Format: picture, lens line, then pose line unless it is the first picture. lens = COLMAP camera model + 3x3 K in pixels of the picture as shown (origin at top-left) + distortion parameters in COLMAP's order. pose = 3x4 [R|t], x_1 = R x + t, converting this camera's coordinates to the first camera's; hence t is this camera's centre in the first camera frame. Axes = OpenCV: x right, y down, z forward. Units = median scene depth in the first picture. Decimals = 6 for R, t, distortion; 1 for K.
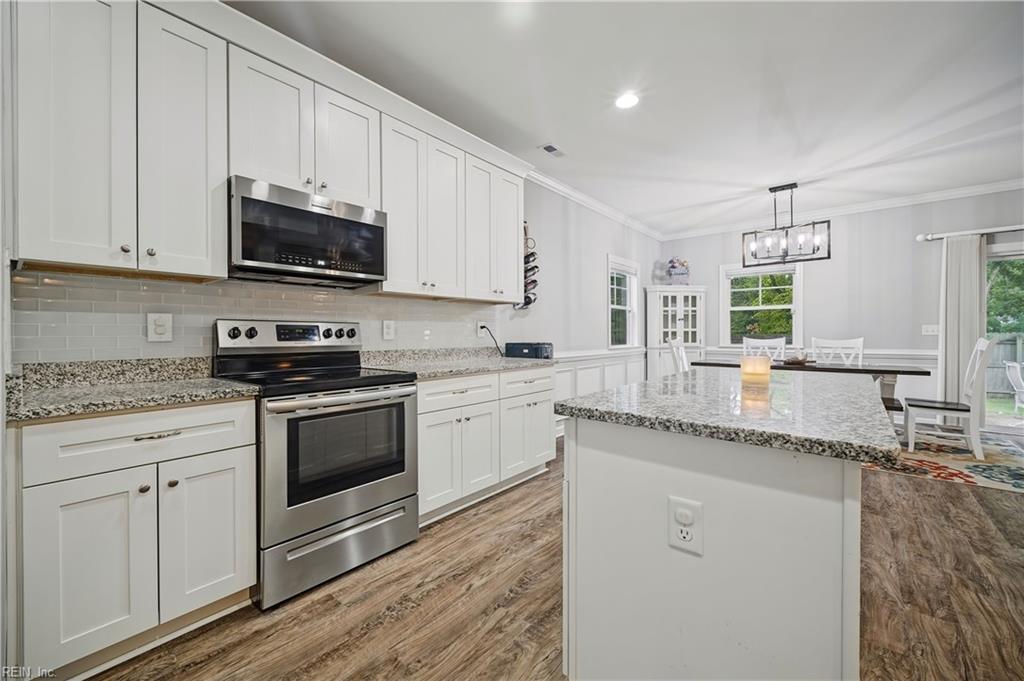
lens RADIAL K [[406.4, 0, 508.8], [0, 406.4, 337.3], [0, 0, 1]] dist [-0.001026, -0.001119]
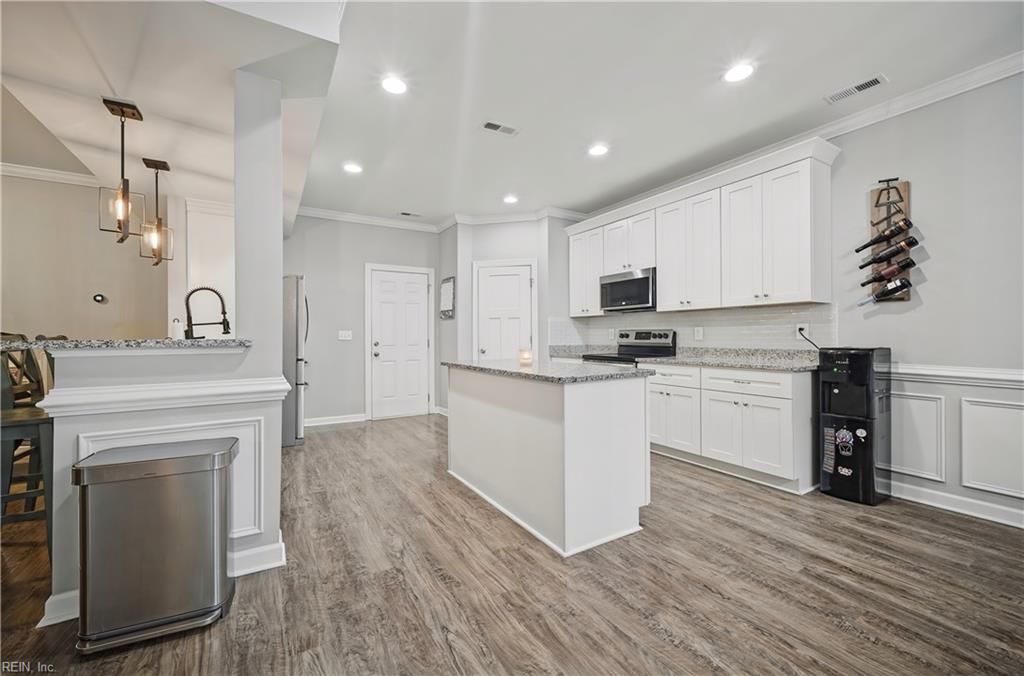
lens RADIAL K [[406.4, 0, 508.6], [0, 406.4, 335.8], [0, 0, 1]] dist [-0.001026, -0.001119]
pose [[-0.320984, 0.001780, -0.947083, 1.660658], [-0.005395, 0.999979, 0.003707, -0.014453], [0.947069, 0.006299, -0.320967, 1.036818]]
